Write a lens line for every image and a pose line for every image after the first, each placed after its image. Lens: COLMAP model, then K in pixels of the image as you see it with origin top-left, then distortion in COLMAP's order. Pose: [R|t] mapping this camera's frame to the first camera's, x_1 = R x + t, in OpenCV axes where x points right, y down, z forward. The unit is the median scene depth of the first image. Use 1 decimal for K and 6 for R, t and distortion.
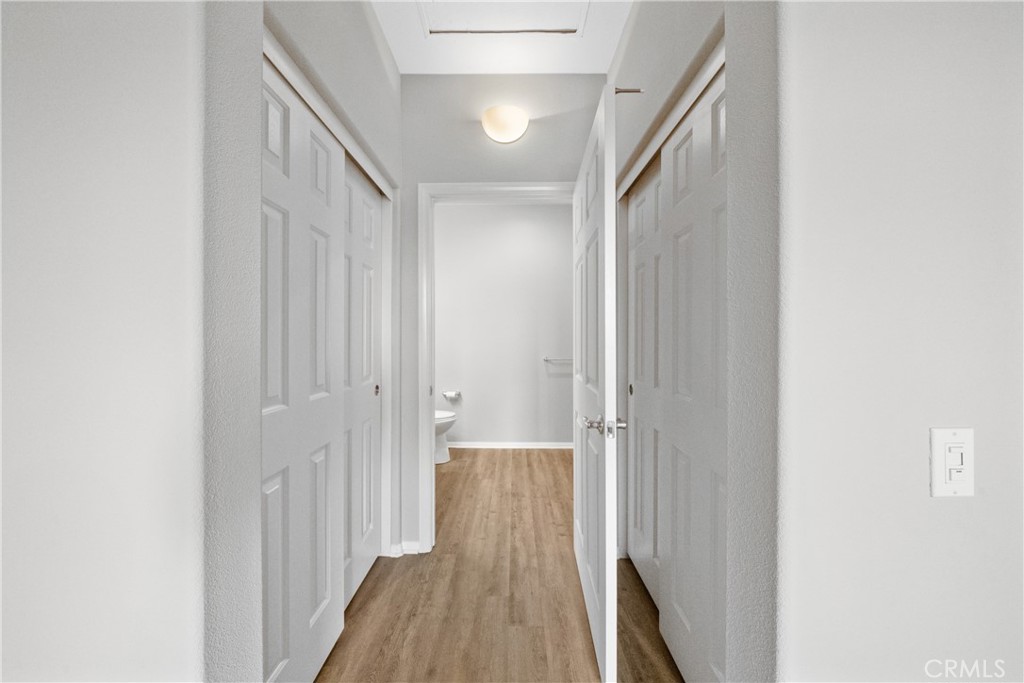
lens RADIAL K [[353.5, 0, 511.7], [0, 353.5, 340.9], [0, 0, 1]] dist [-0.008041, -0.000047]
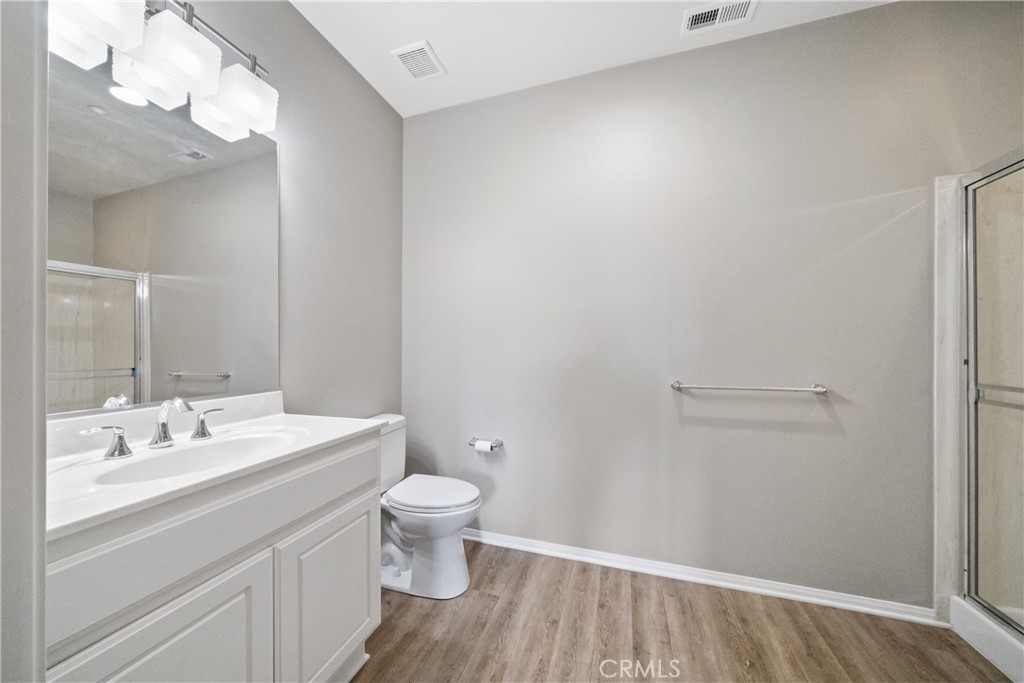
lens RADIAL K [[353.5, 0, 512.2], [0, 353.5, 343.2], [0, 0, 1]] dist [-0.008041, -0.000047]
pose [[0.957437, -0.004052, -0.288614, 0.028073], [0.002569, 0.999981, -0.005516, -0.000031], [0.288631, 0.004539, 0.957430, 0.548826]]
